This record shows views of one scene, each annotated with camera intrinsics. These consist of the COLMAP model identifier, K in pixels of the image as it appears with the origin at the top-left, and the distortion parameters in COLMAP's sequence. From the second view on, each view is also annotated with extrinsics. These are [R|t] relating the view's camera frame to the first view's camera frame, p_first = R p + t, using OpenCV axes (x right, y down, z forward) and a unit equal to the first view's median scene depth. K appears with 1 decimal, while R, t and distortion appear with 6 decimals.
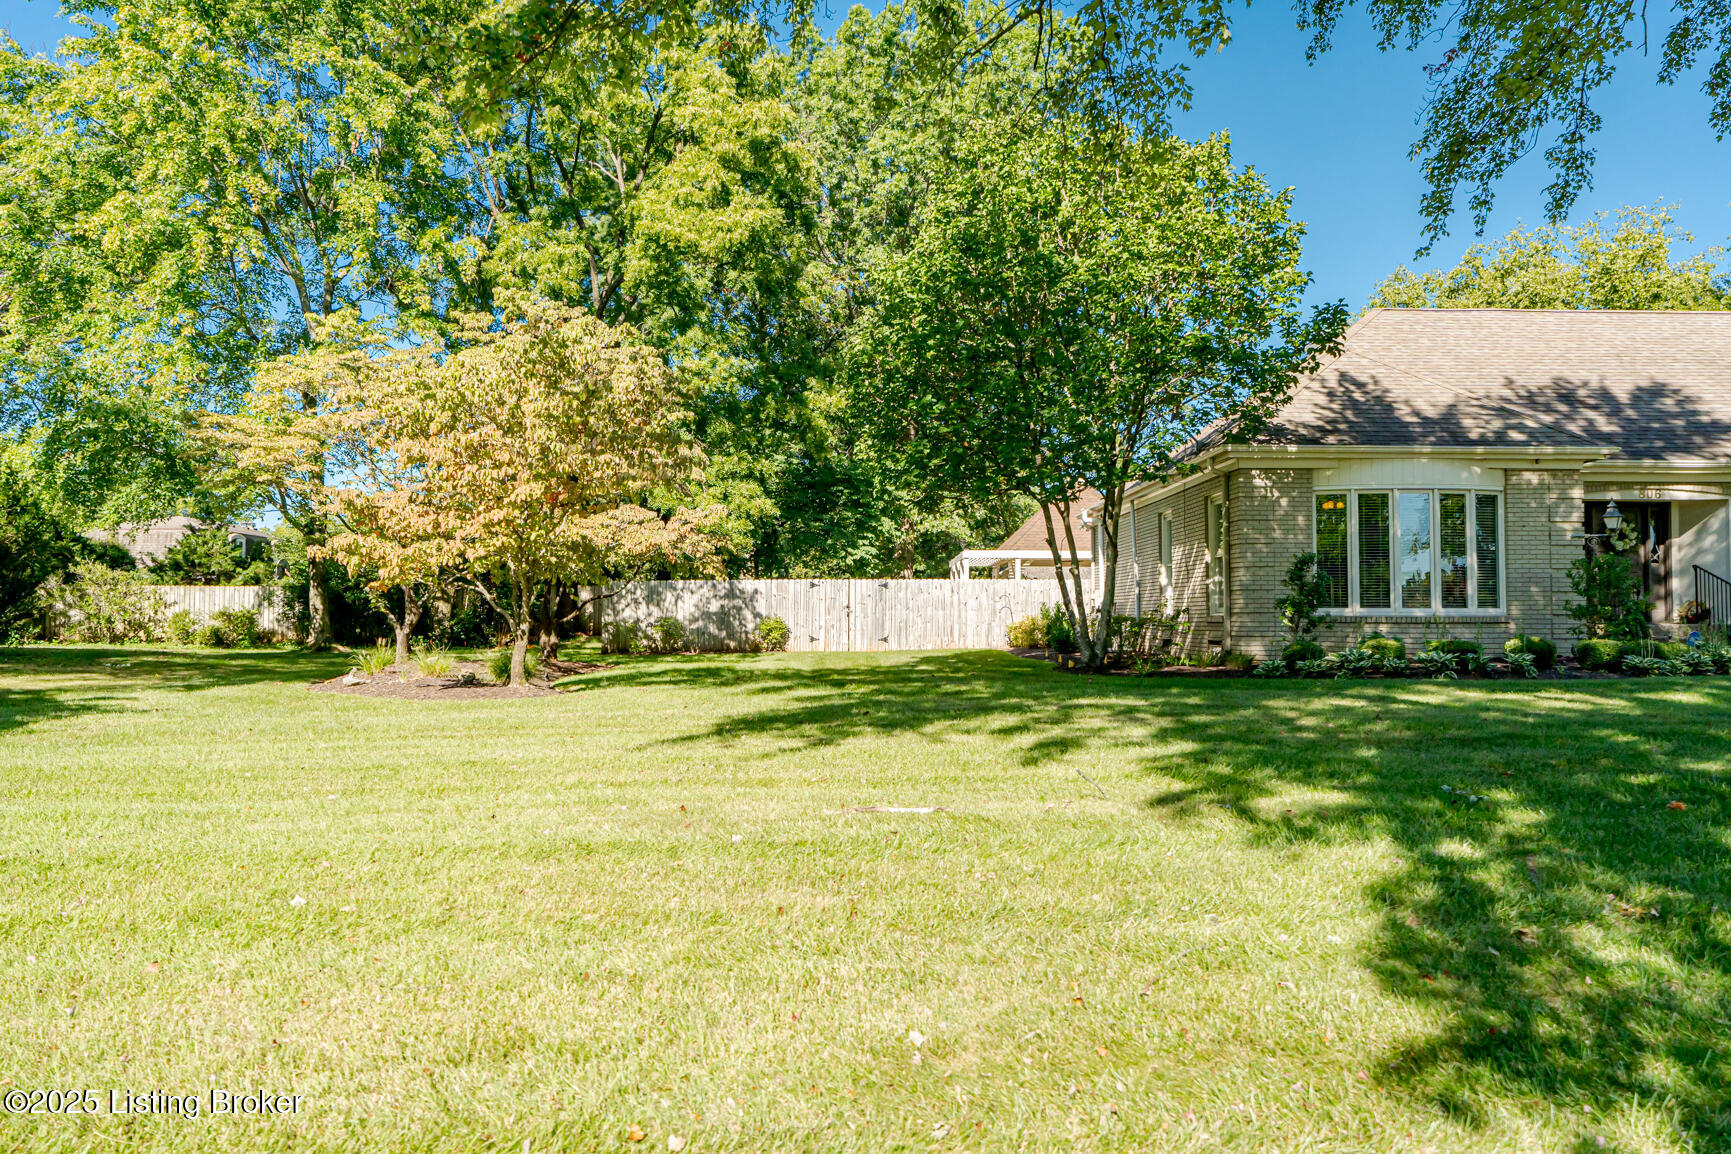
lens RADIAL K [[1248.5, 0, 862.8], [0, 1248.5, 581.1], [0, 0, 1]] dist [0.012393, 0.004676]
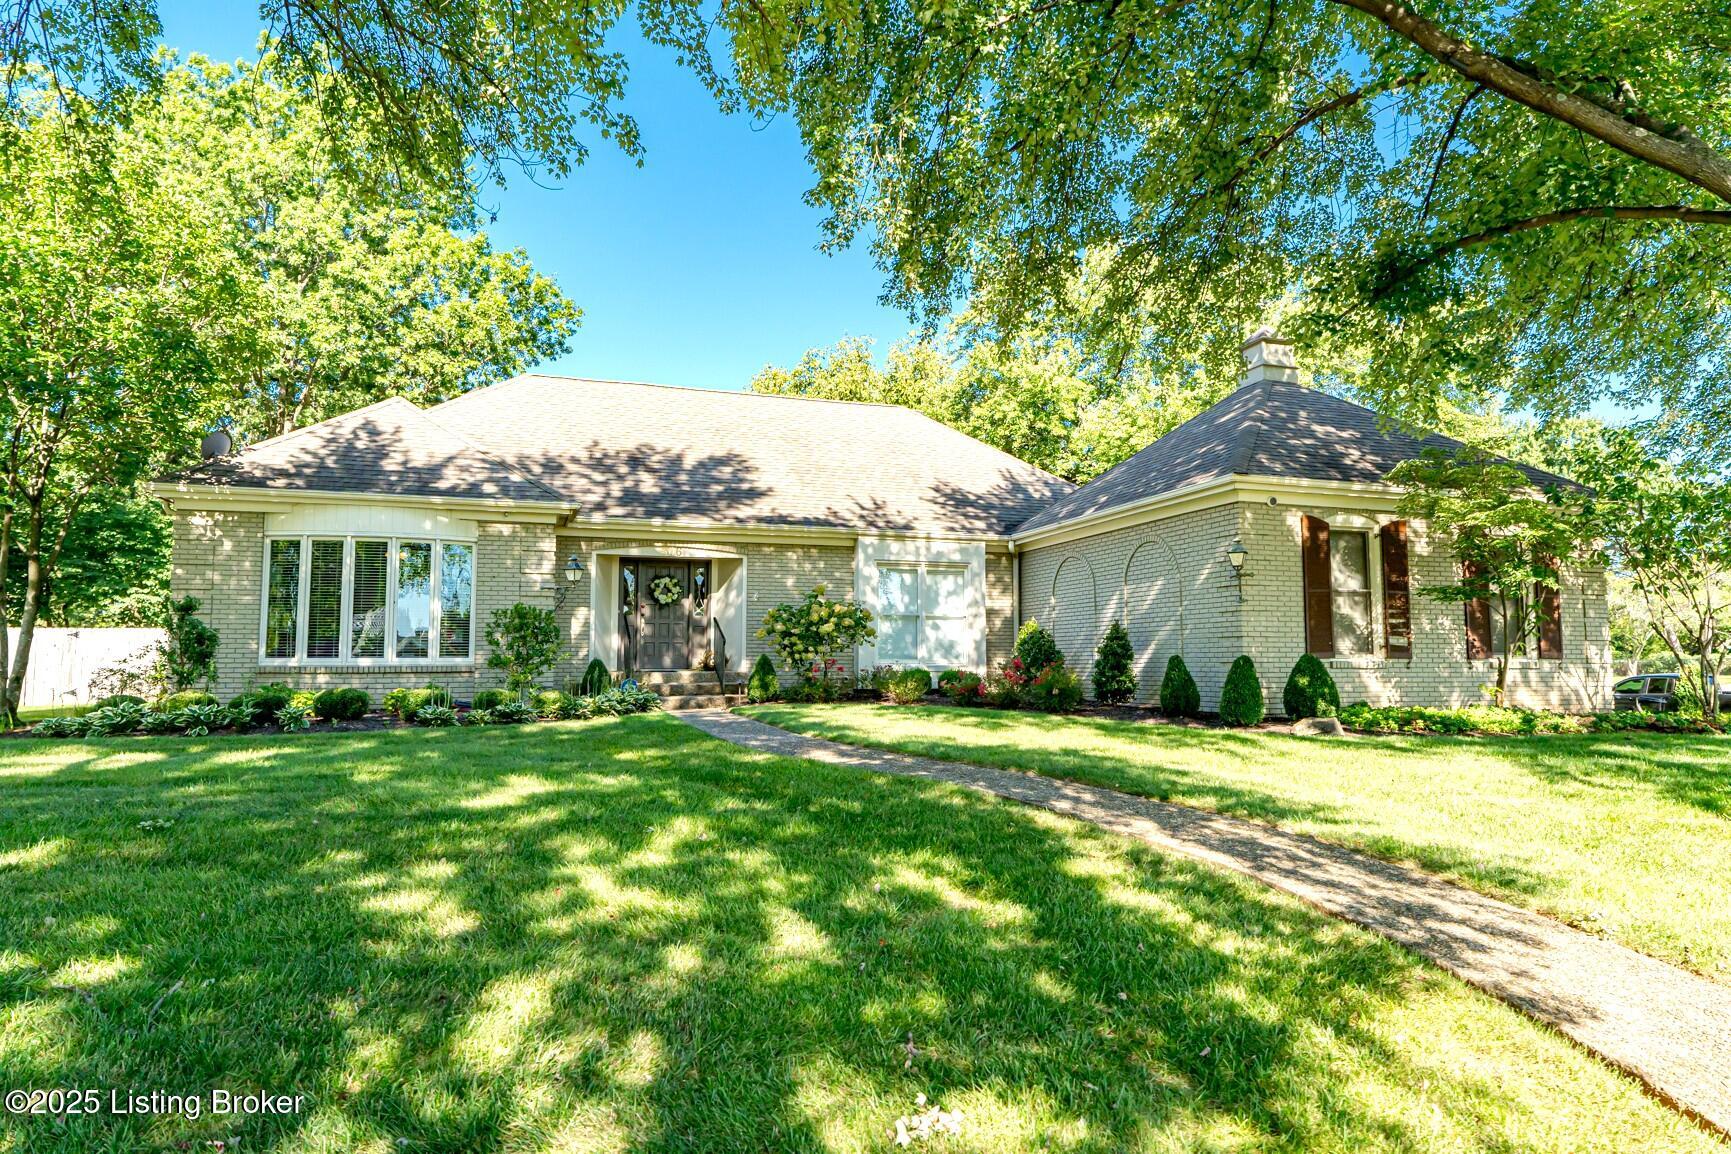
lens RADIAL K [[1059.8, 0, 861.3], [0, 1059.8, 586.0], [0, 0, 1]] dist [-0.003517, 0.005637]
pose [[0.952507, 0.017597, 0.304009, 0.509699], [-0.003938, 0.998957, -0.045485, 0.001342], [-0.304493, 0.042128, 0.951583, 0.085500]]
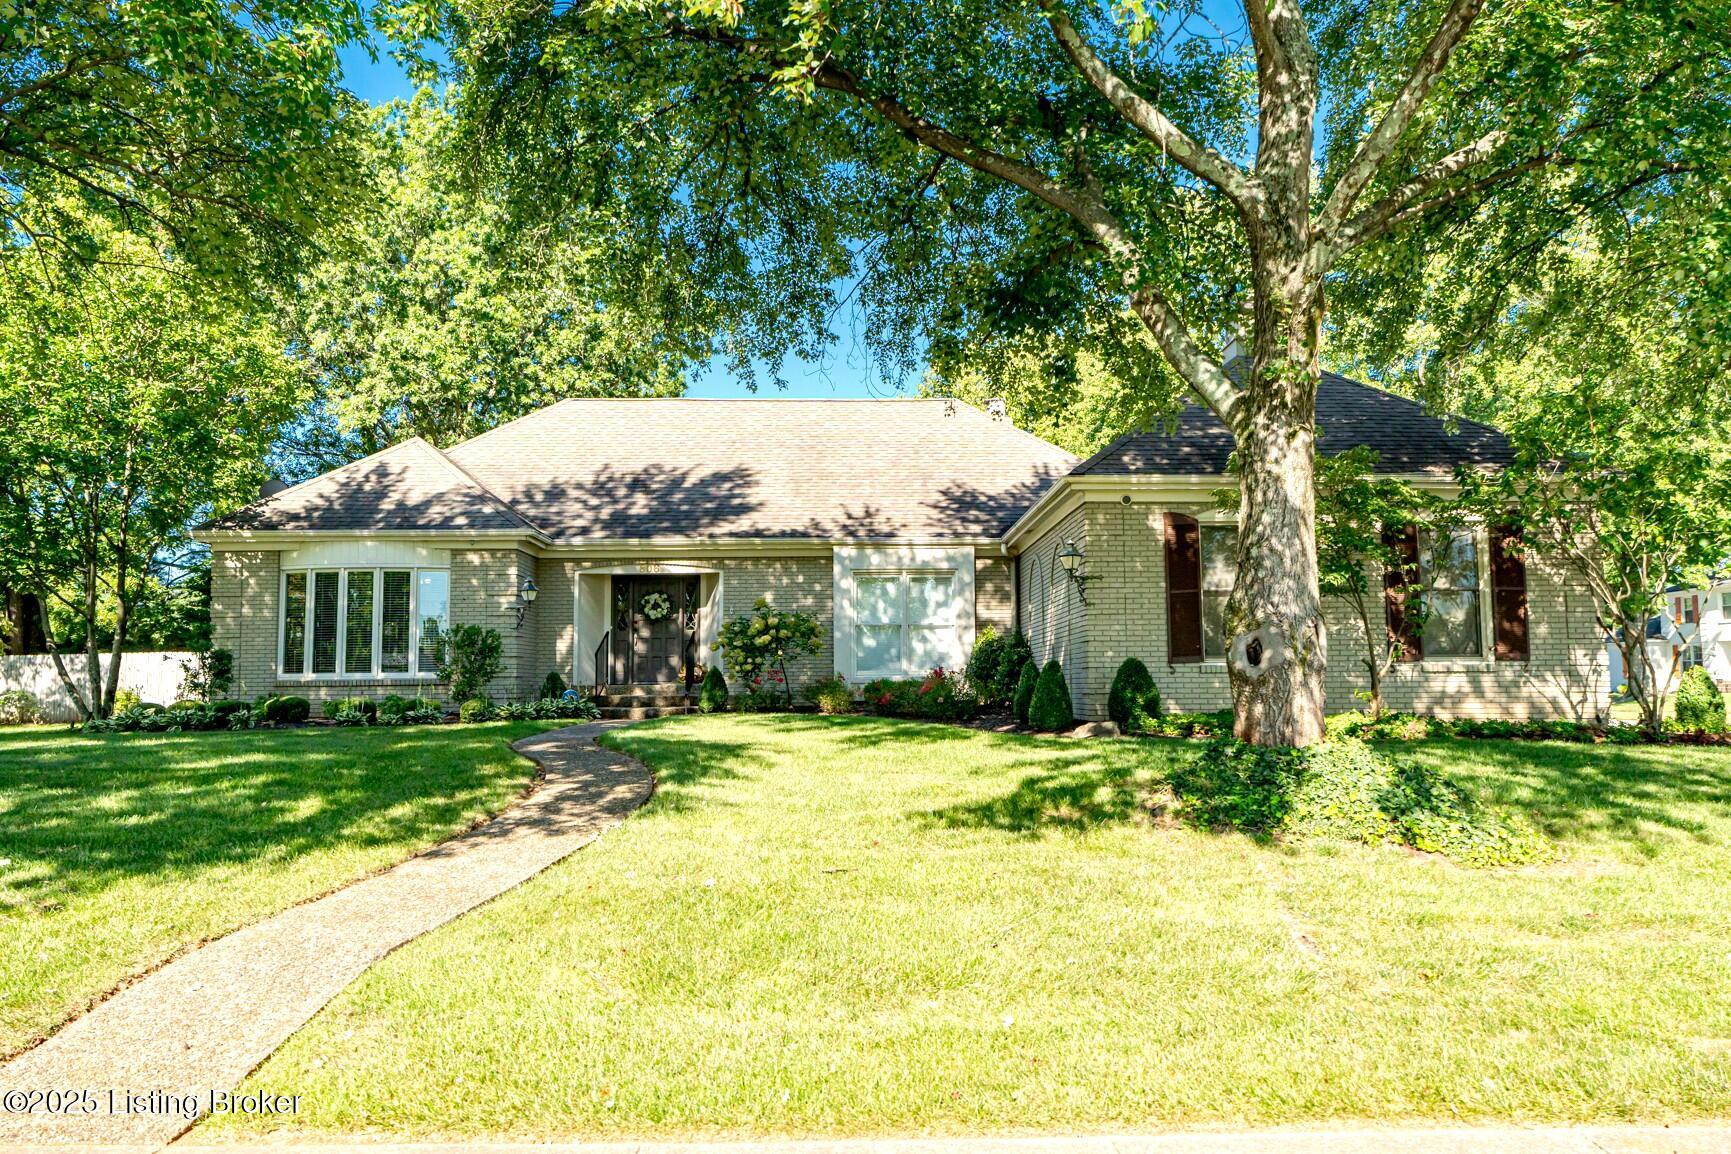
lens RADIAL K [[1344.1, 0, 862.8], [0, 1344.1, 578.1], [0, 0, 1]] dist [0.046316, -0.008321]
pose [[0.999890, -0.010882, -0.010083, 0.836909], [0.010303, 0.998389, -0.055803, 0.008406], [0.010674, 0.055693, 0.998391, -0.209181]]
